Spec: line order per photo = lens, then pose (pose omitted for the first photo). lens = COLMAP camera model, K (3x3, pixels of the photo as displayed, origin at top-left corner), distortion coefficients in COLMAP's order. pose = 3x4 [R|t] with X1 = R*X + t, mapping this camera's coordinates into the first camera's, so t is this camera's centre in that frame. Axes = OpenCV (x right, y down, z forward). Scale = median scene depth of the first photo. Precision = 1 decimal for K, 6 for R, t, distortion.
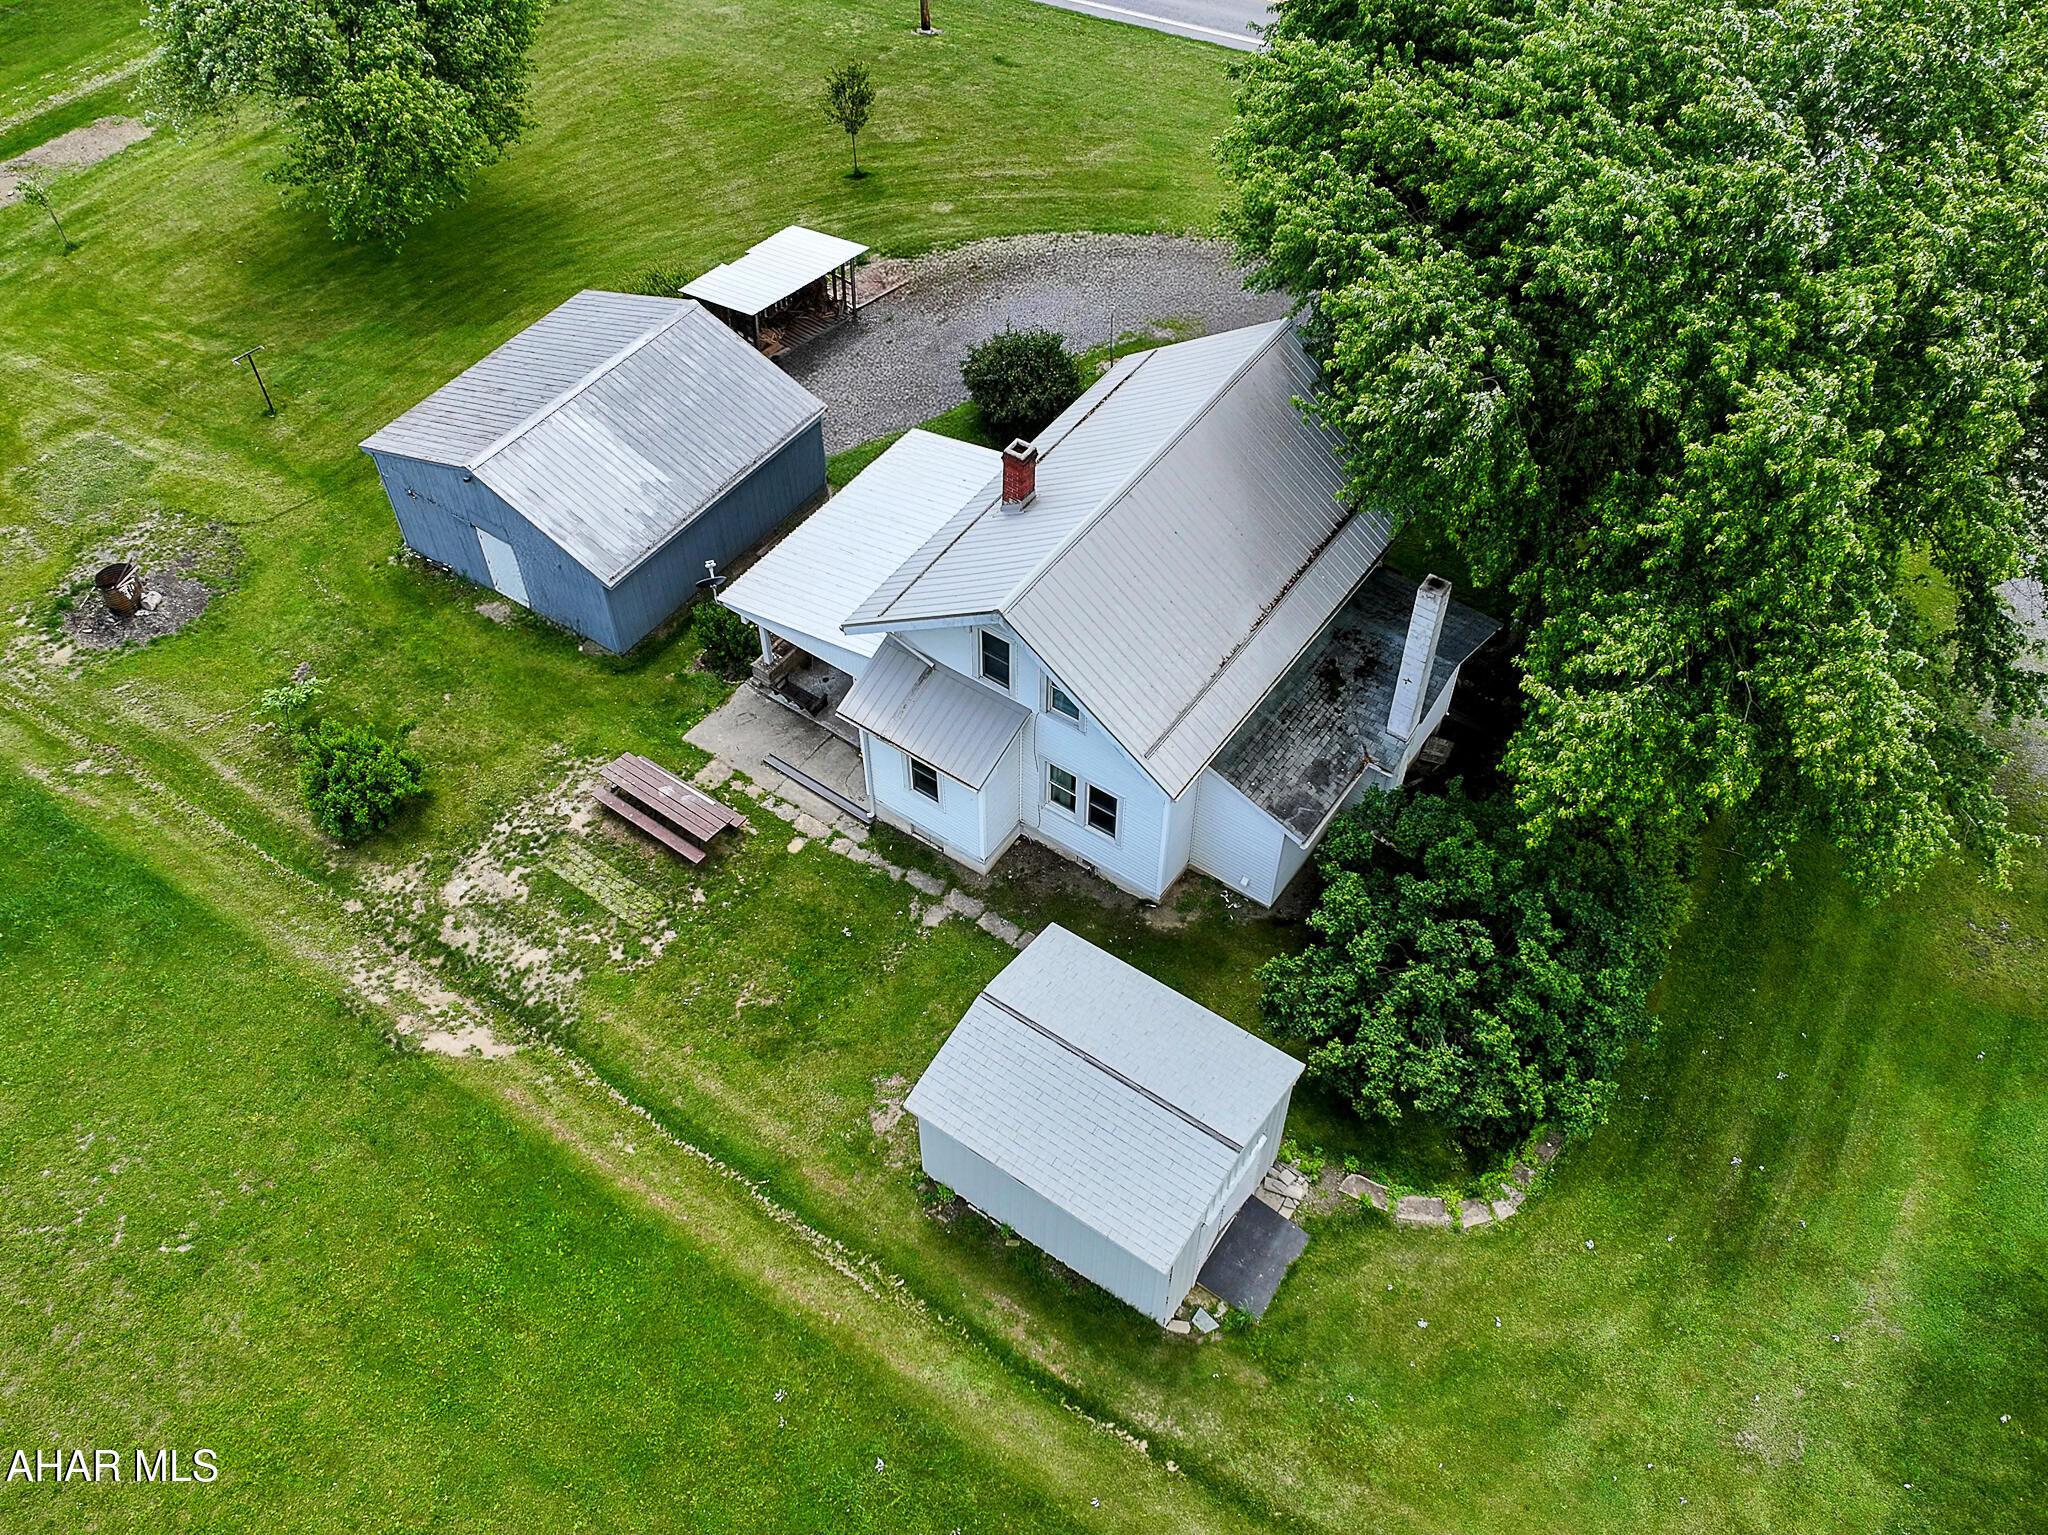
lens RADIAL K [[1647.6, 0, 1001.2], [0, 1647.6, 788.3], [0, 0, 1]] dist [0.010924, 0.006614]
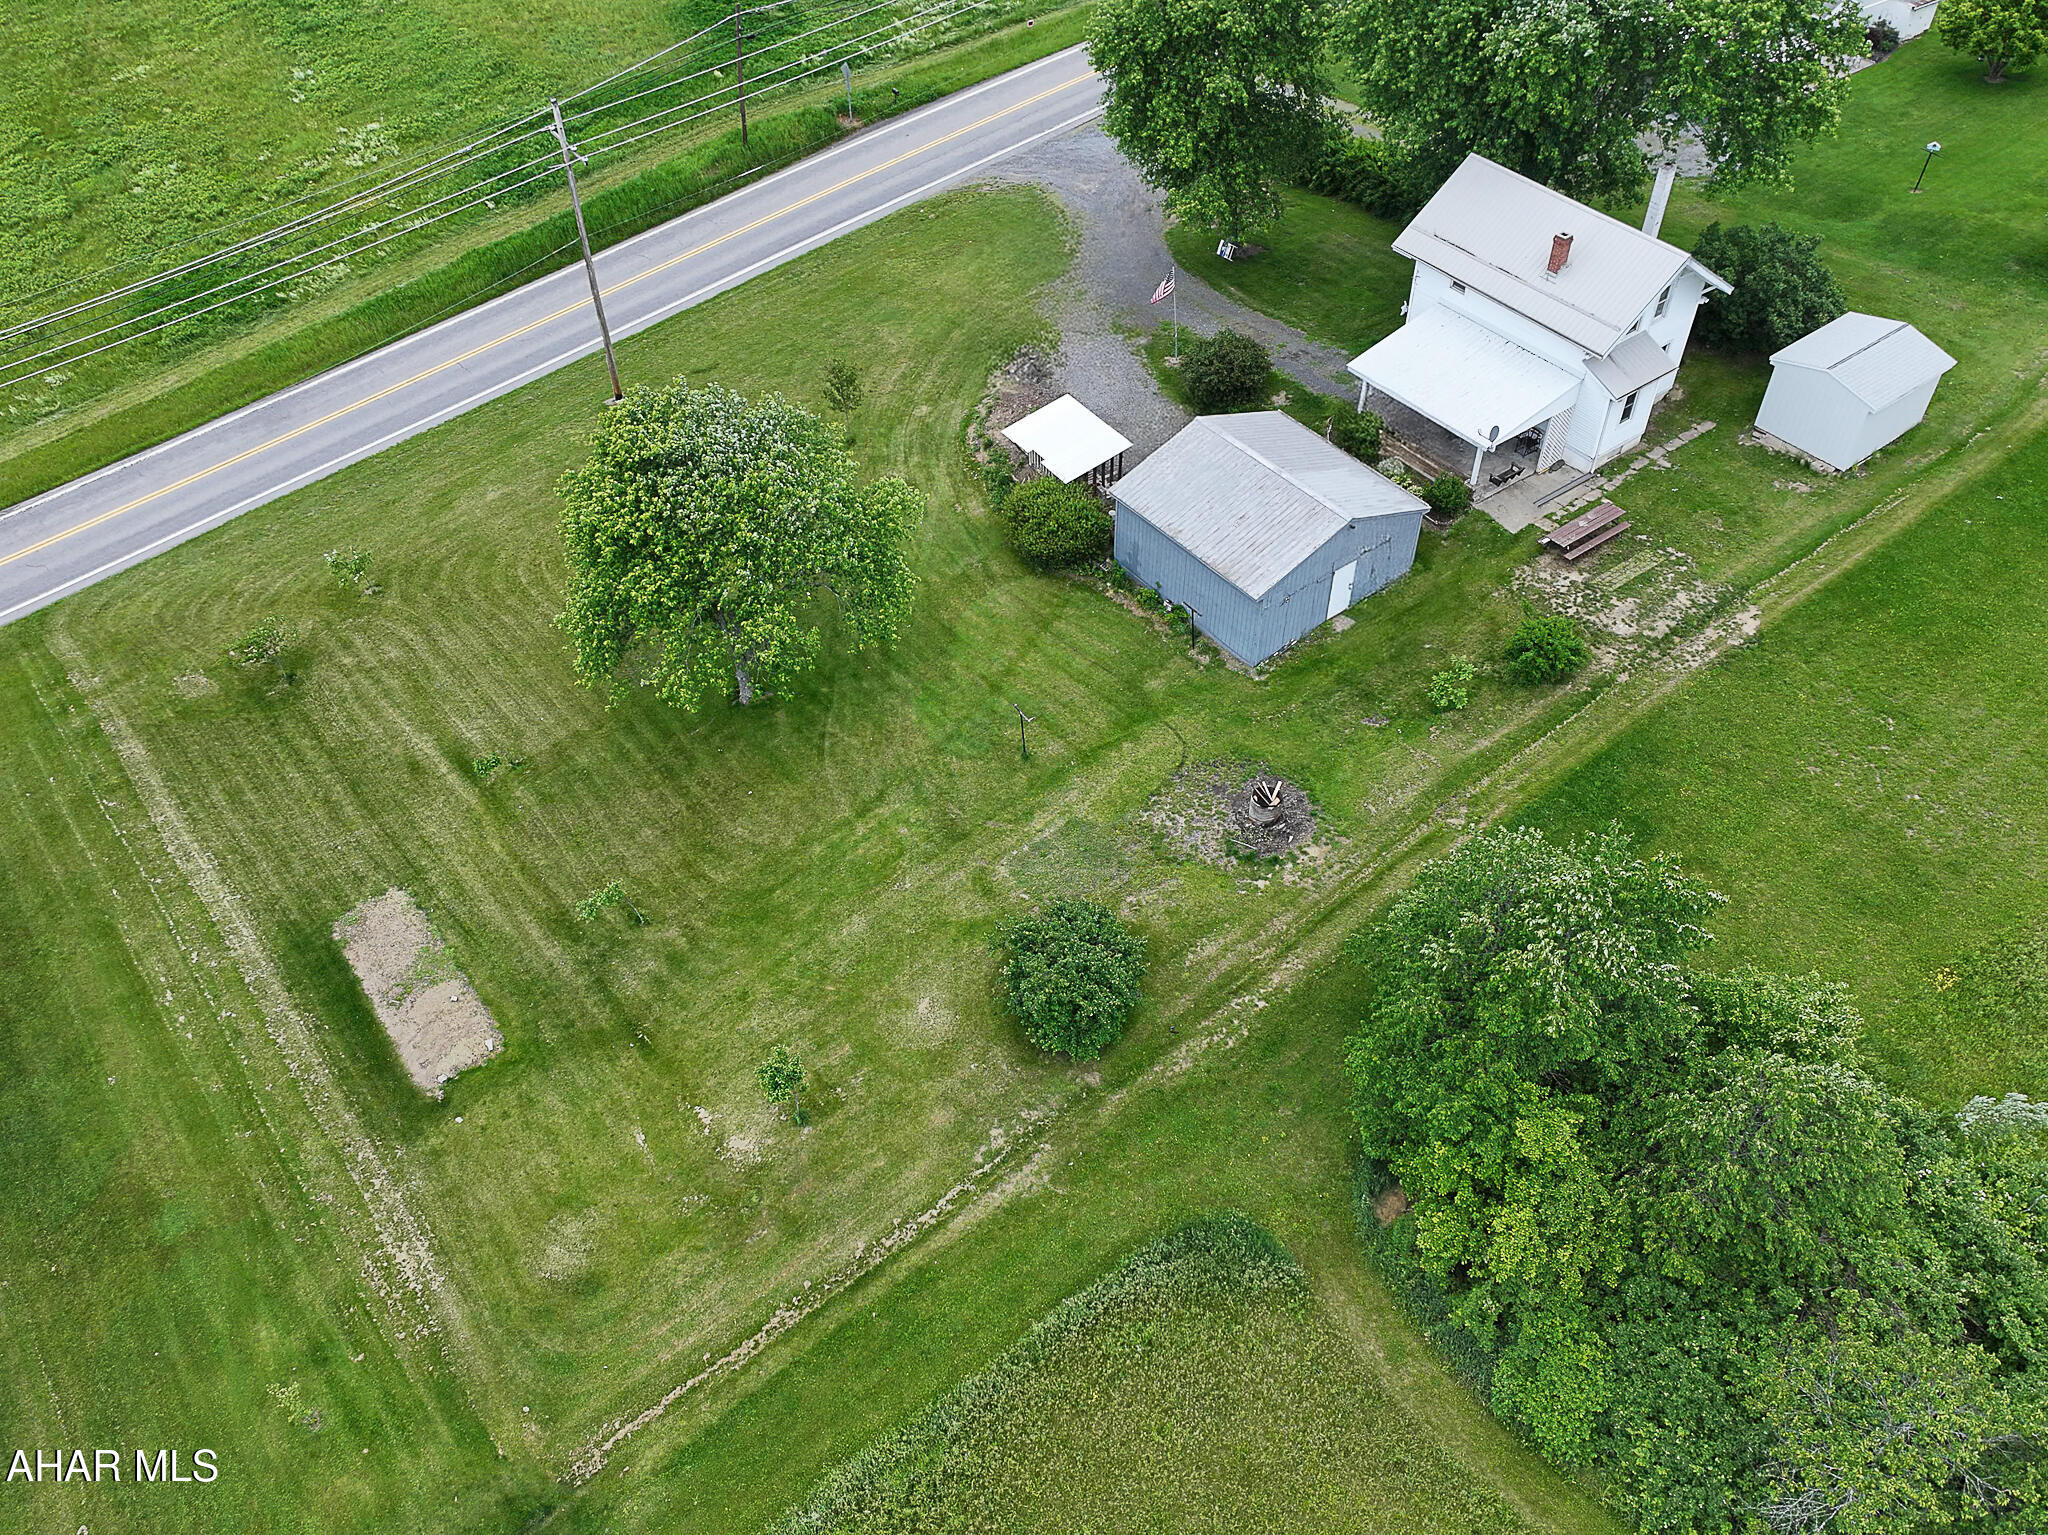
lens RADIAL K [[1546.0, 0, 983.4], [0, 1546.0, 736.4], [0, 0, 1]] dist [0.001860, 0.001076]
pose [[0.333583, -0.683405, 0.649369, -1.642415], [0.757800, 0.604129, 0.246510, -0.750159], [-0.560768, 0.409860, 0.719412, 0.288488]]
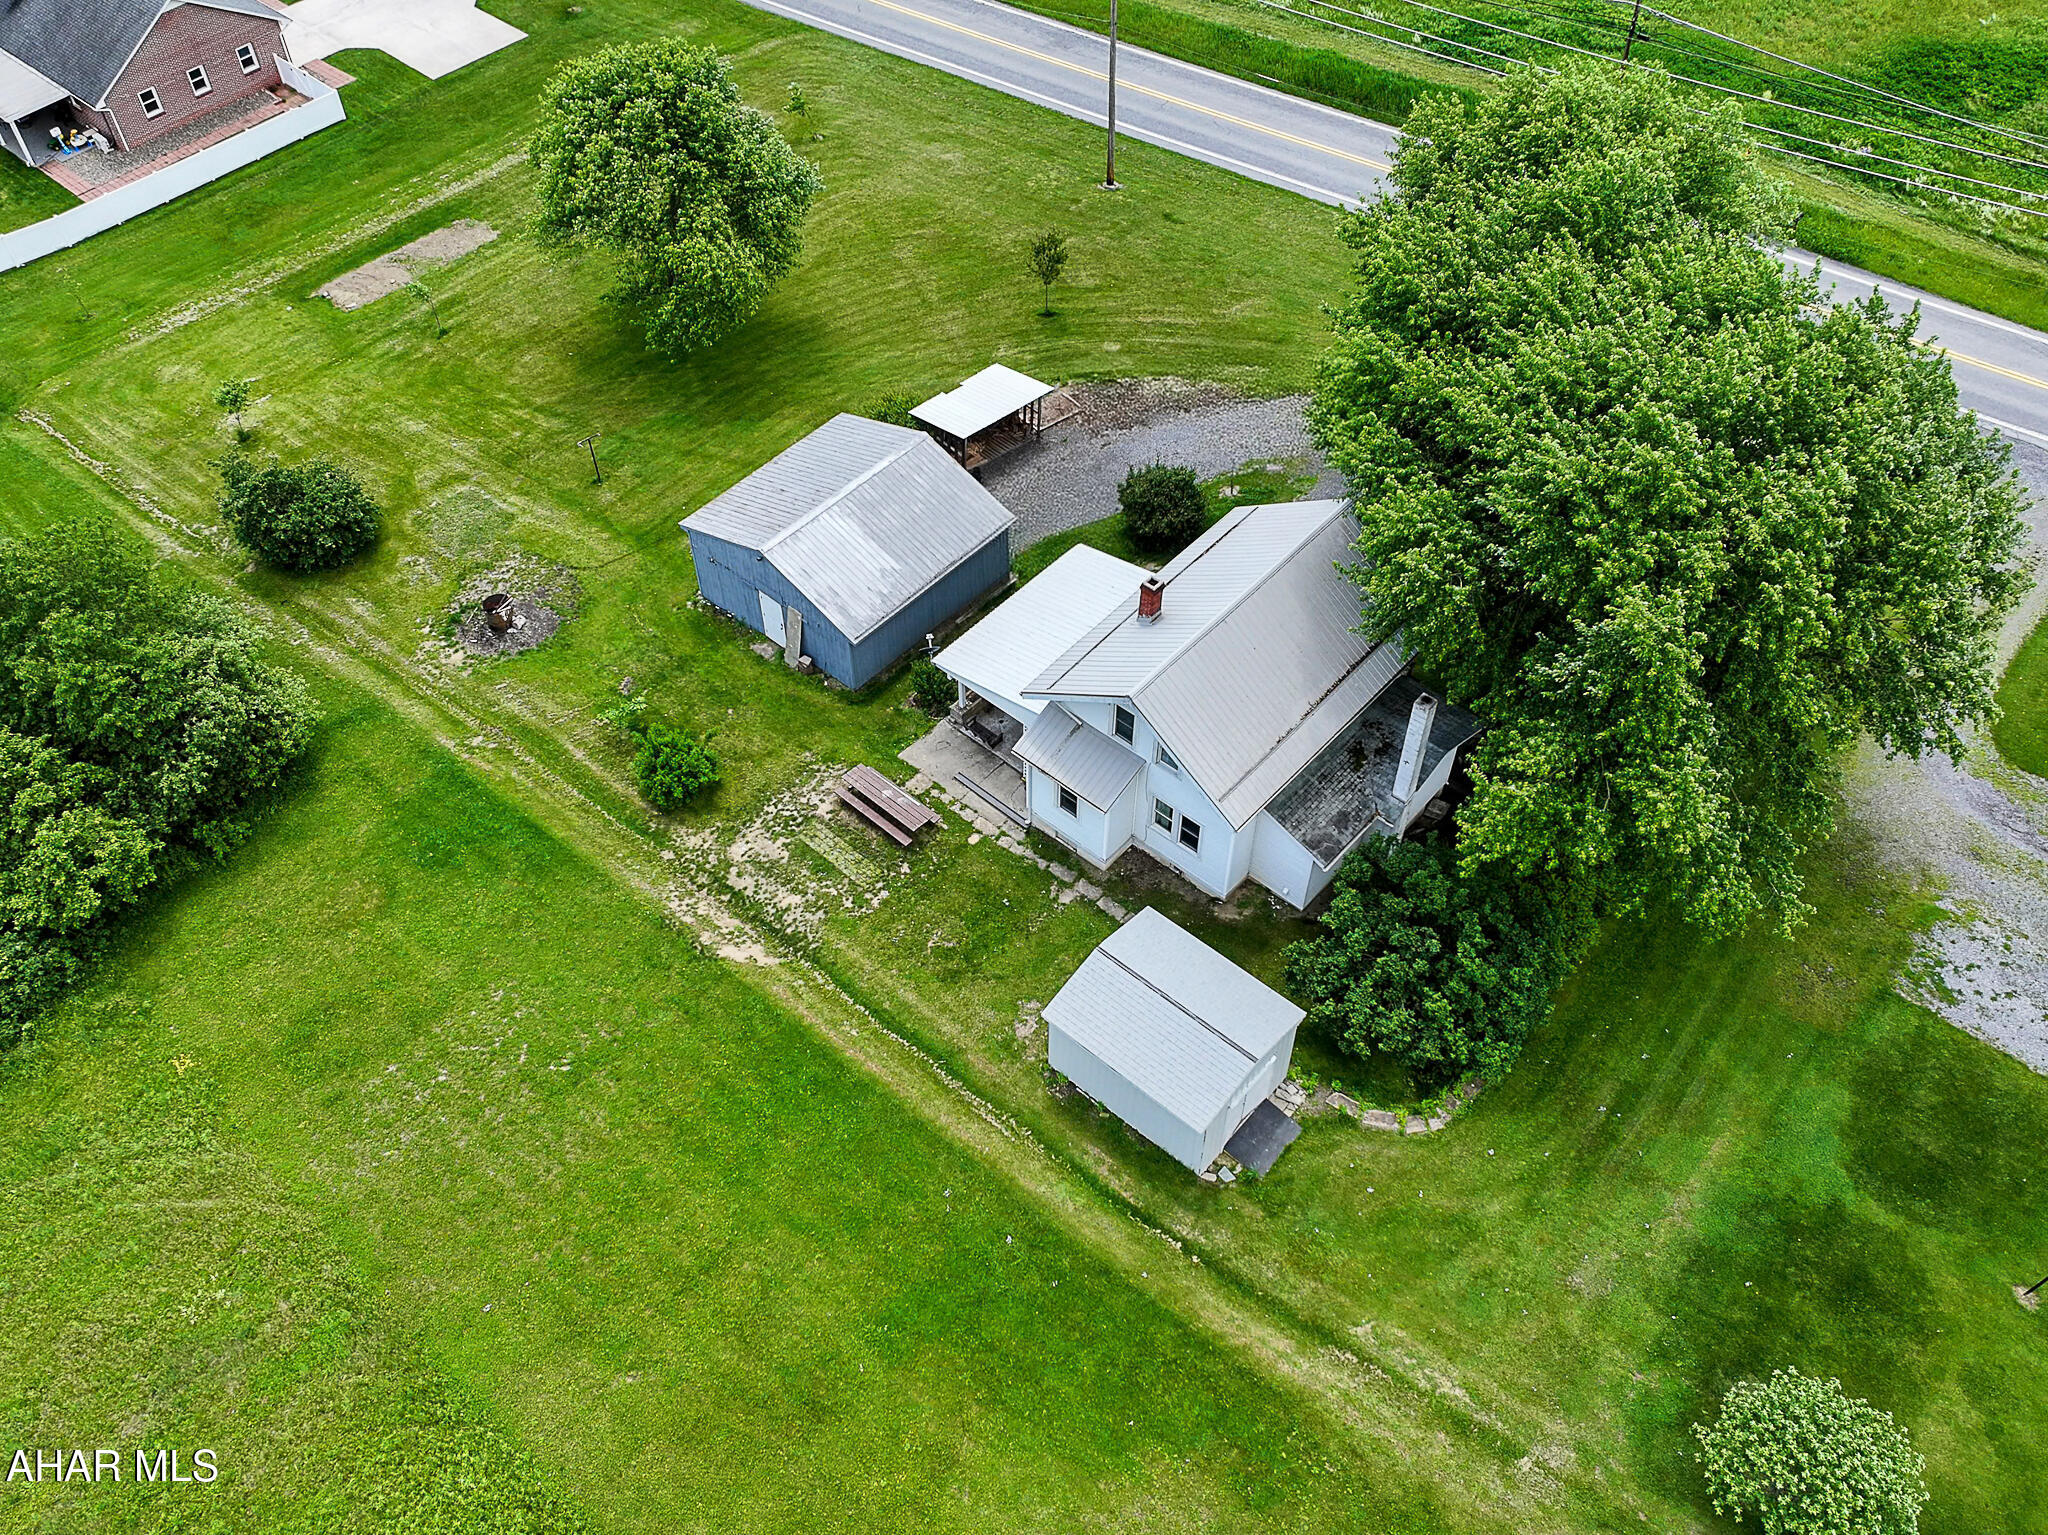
lens RADIAL K [[1636.8, 0, 1024.0], [0, 1636.8, 767.5], [0, 0, 1]] dist [0.007849, -0.017325]
pose [[0.994908, 0.081477, -0.059329, -0.002740], [-0.082167, 0.996575, -0.009272, -0.017668], [0.058370, 0.014100, 0.998195, -0.420909]]
